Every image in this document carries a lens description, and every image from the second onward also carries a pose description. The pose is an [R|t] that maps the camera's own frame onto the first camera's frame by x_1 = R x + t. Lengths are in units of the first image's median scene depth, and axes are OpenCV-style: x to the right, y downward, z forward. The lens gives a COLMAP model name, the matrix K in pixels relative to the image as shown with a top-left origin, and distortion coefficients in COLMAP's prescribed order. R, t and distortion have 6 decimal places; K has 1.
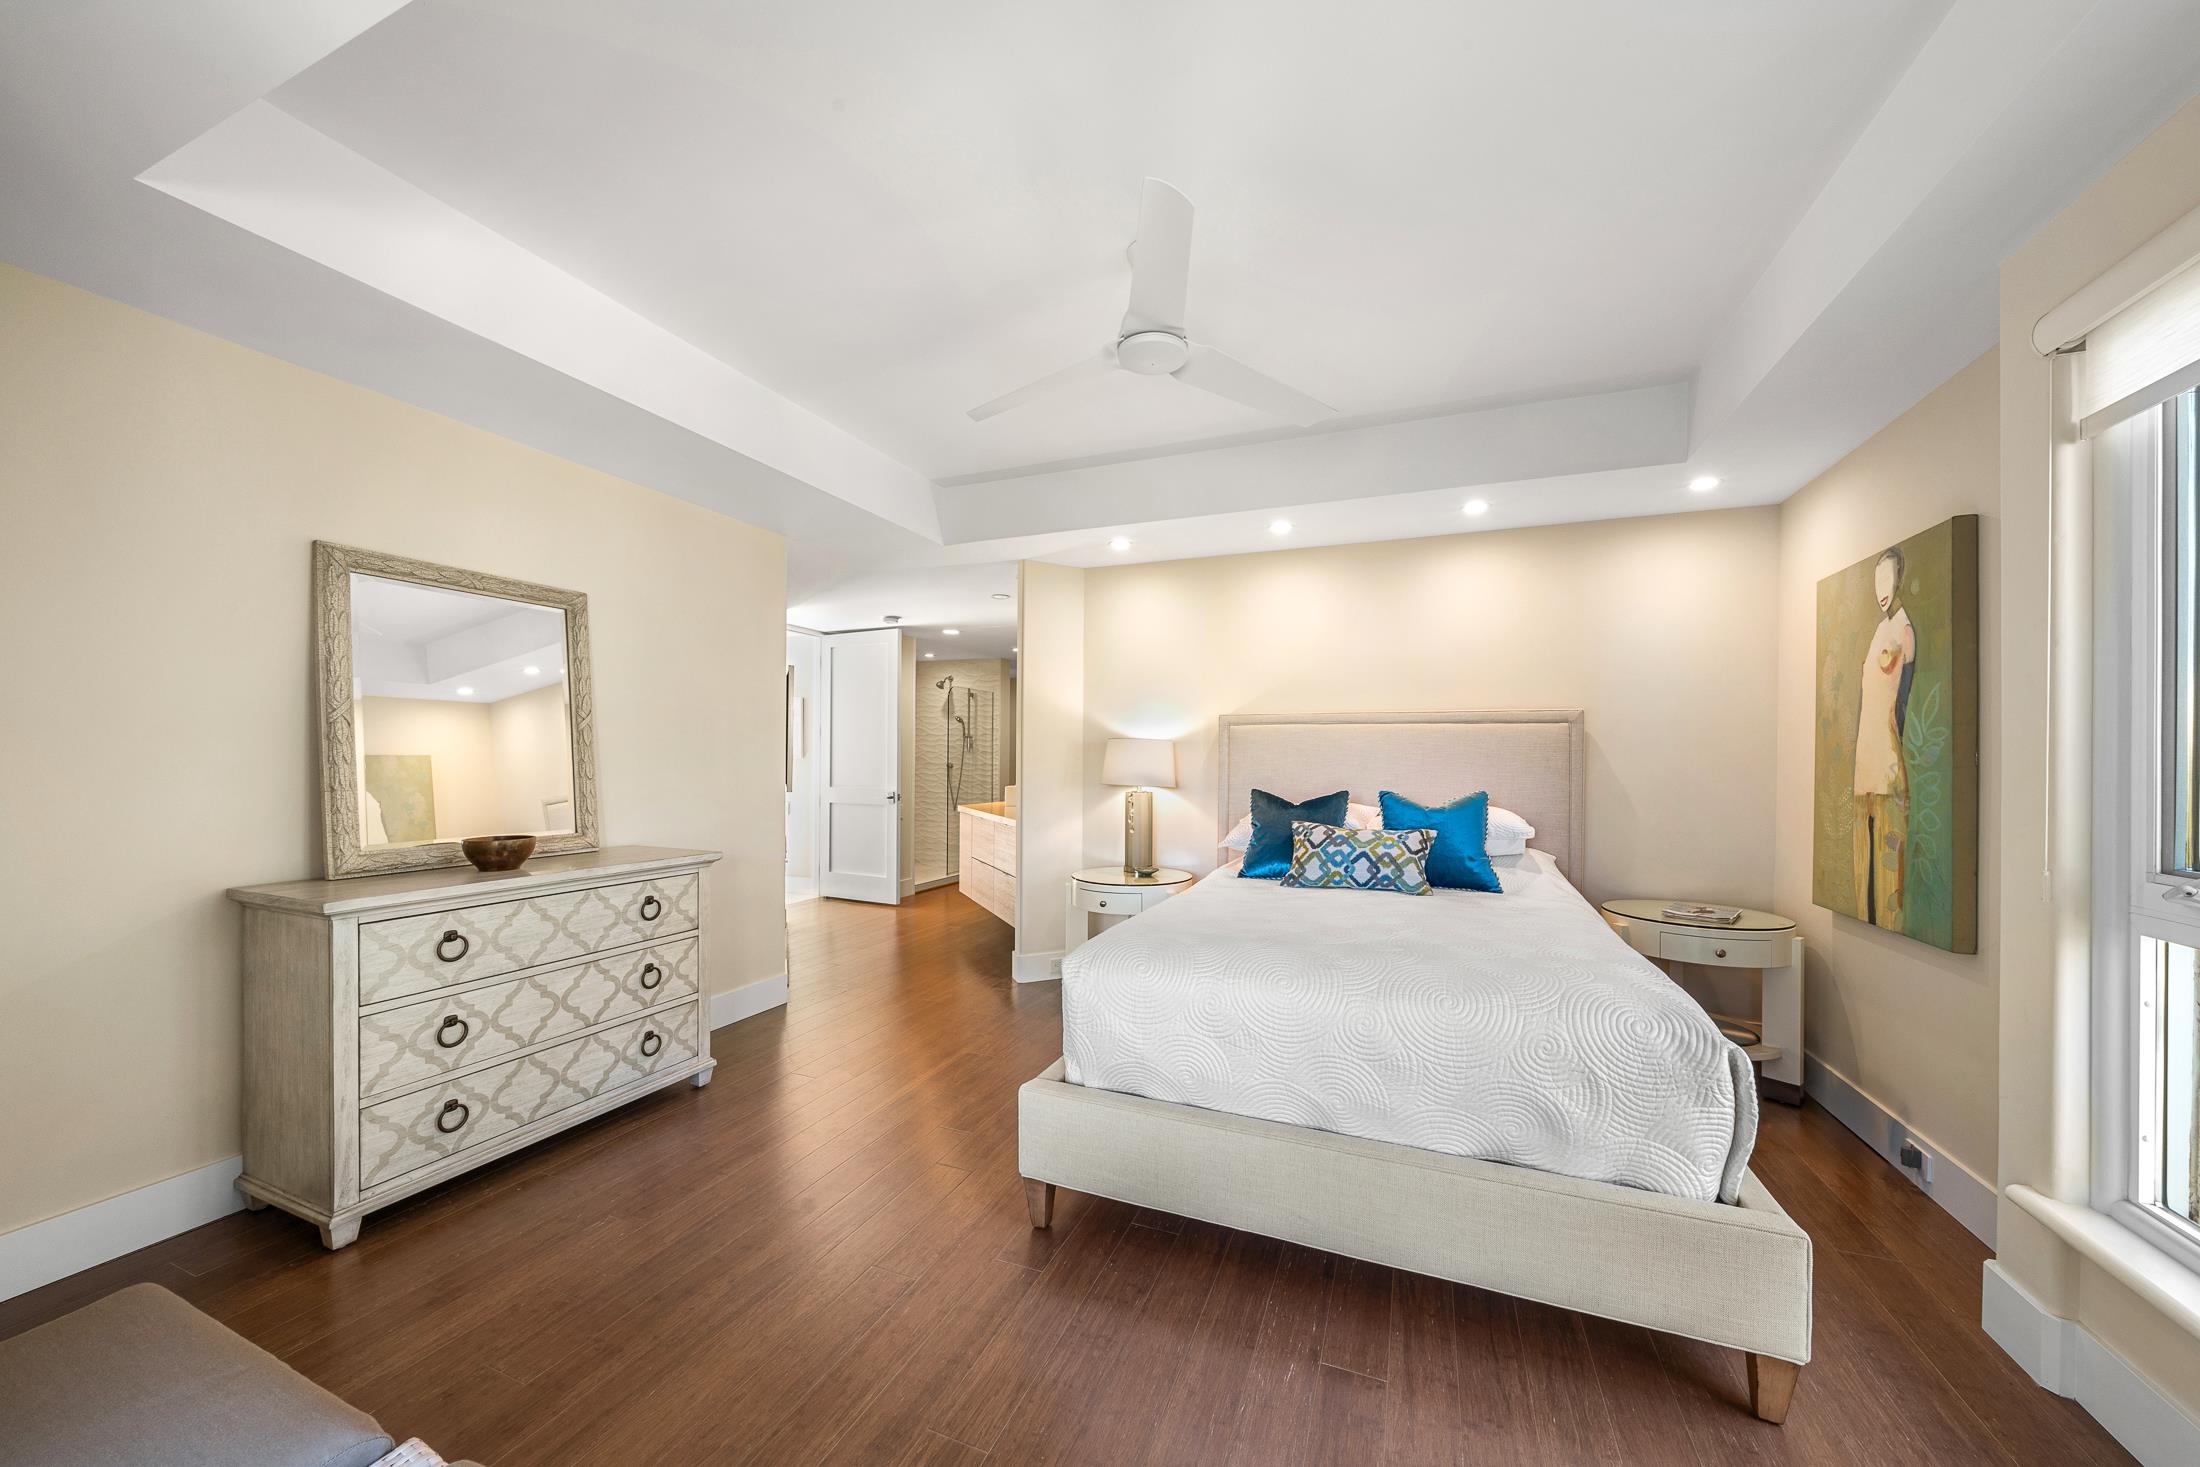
lens RADIAL K [[764.2, 0, 1109.1], [0, 764.2, 751.5], [0, 0, 1]] dist [0.001701, -0.000064]
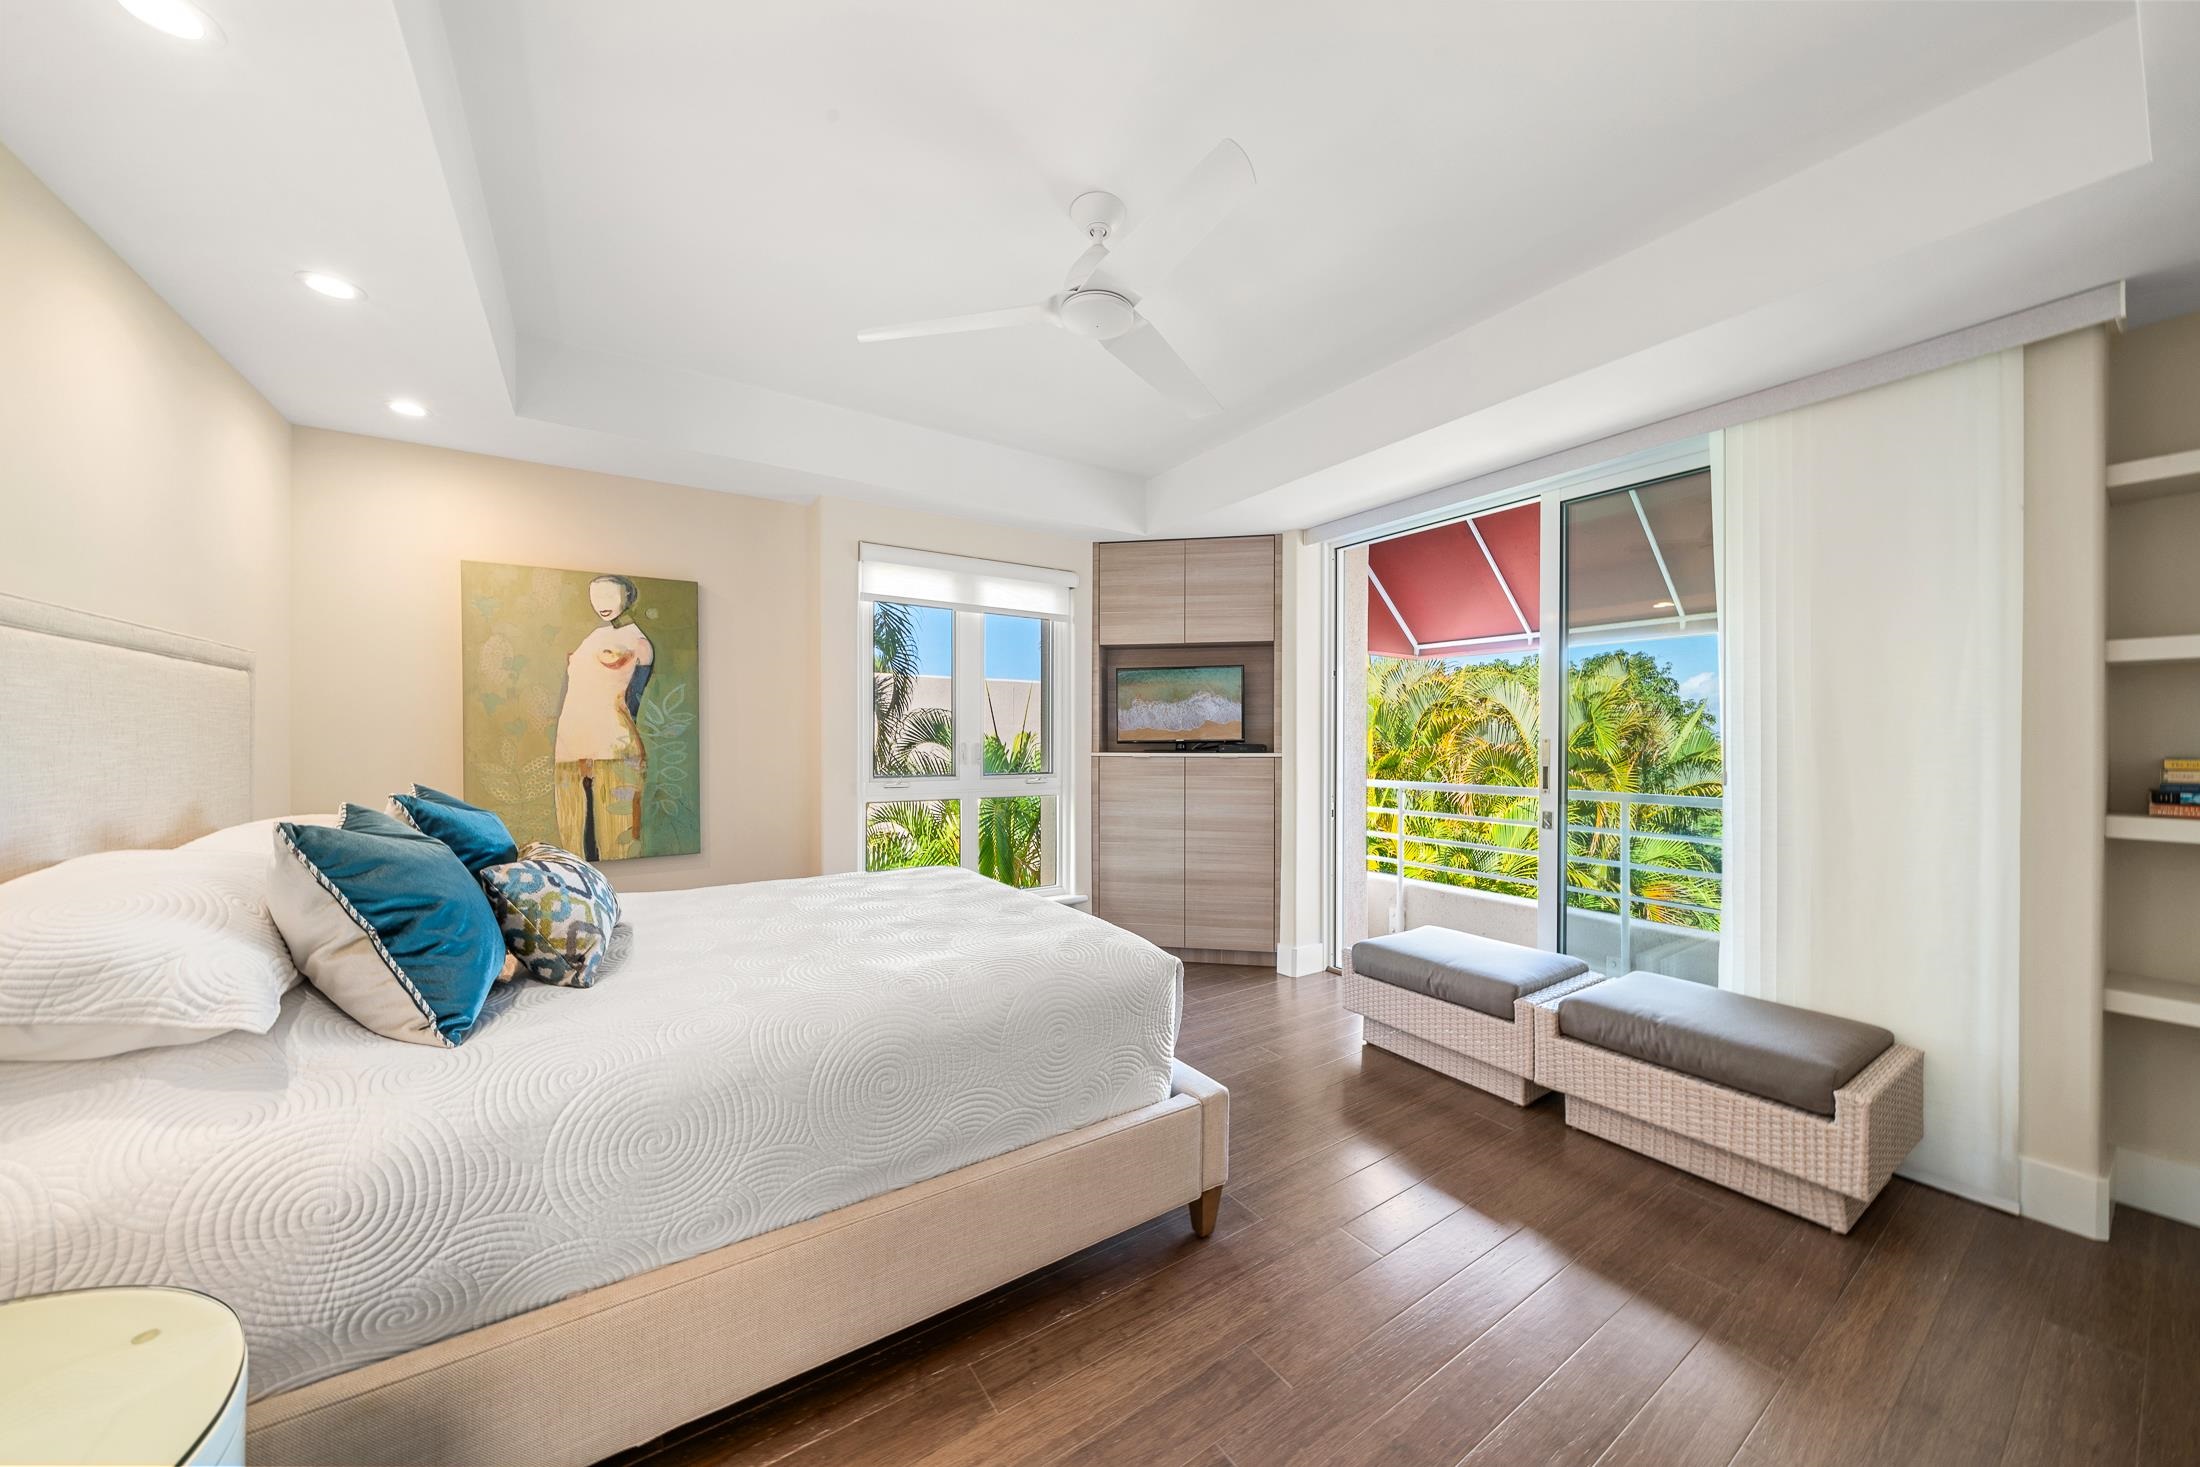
lens RADIAL K [[764.2, 0, 1110.0], [0, 764.2, 747.2], [0, 0, 1]] dist [0.001701, -0.000064]
pose [[-0.832083, -0.019495, 0.554309, -0.461745], [-0.015427, 0.999809, 0.012004, 0.006058], [-0.554437, 0.001437, -0.832225, 1.690229]]
